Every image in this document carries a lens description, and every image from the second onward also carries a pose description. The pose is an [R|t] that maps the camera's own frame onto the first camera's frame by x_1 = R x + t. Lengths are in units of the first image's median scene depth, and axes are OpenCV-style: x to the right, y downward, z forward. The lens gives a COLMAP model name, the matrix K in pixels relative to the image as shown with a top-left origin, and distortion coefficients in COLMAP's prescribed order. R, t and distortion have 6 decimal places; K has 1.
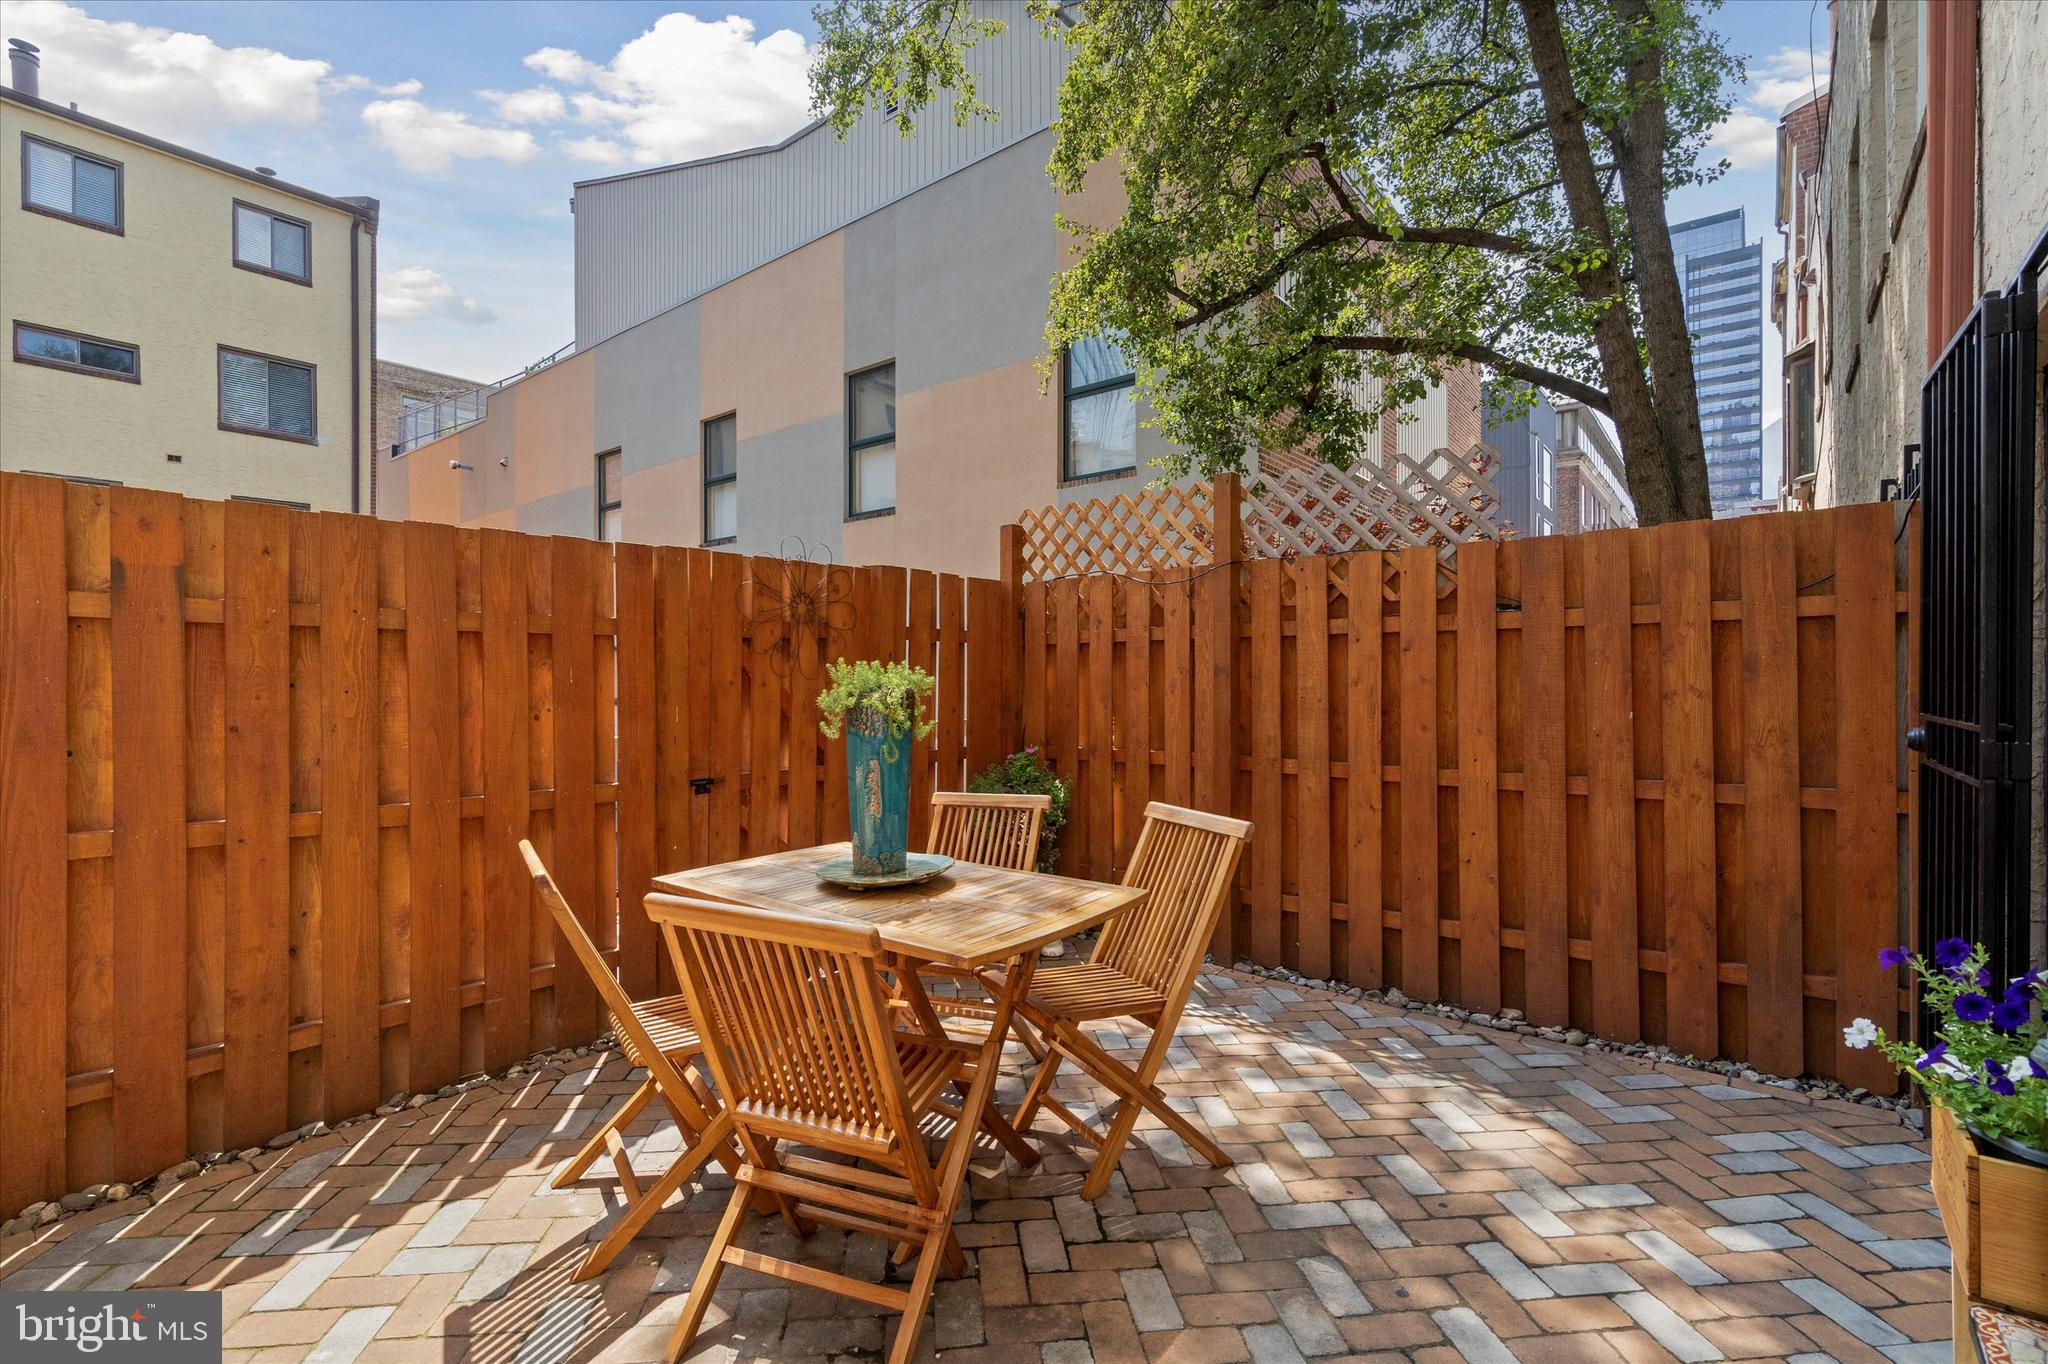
lens RADIAL K [[940.2, 0, 1019.0], [0, 940.2, 683.9], [0, 0, 1]] dist [-0.004076, 0.000710]
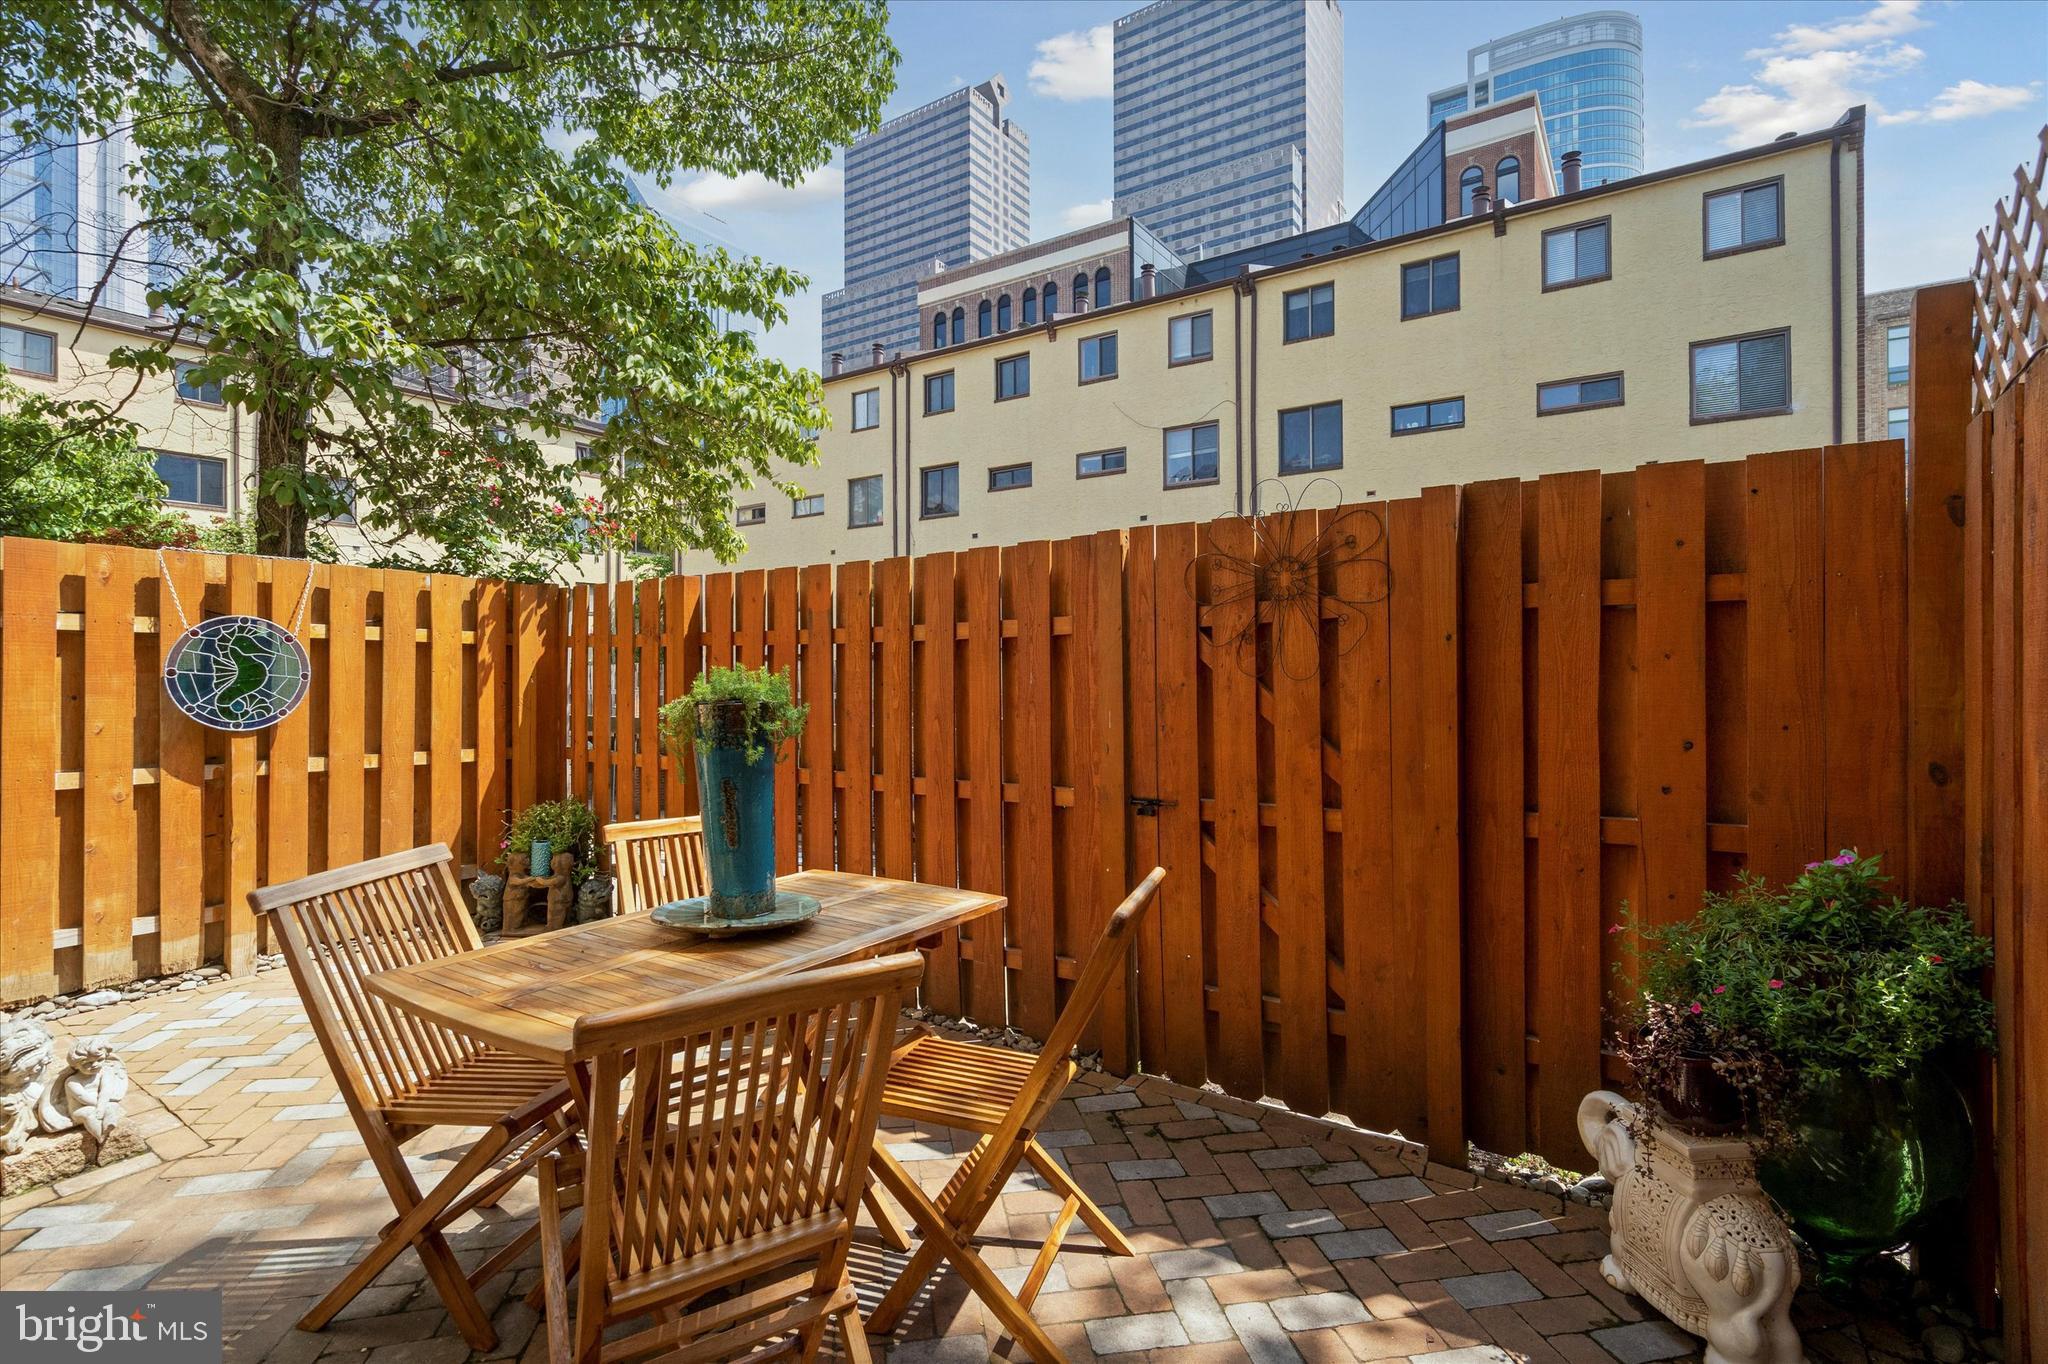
lens RADIAL K [[940.2, 0, 1019.0], [0, 940.2, 683.9], [0, 0, 1]] dist [-0.004076, 0.000710]
pose [[0.078404, 0.015753, -0.996797, 0.123608], [0.002123, 0.999870, 0.015968, -0.004689], [0.996919, -0.003368, 0.078360, 0.177776]]
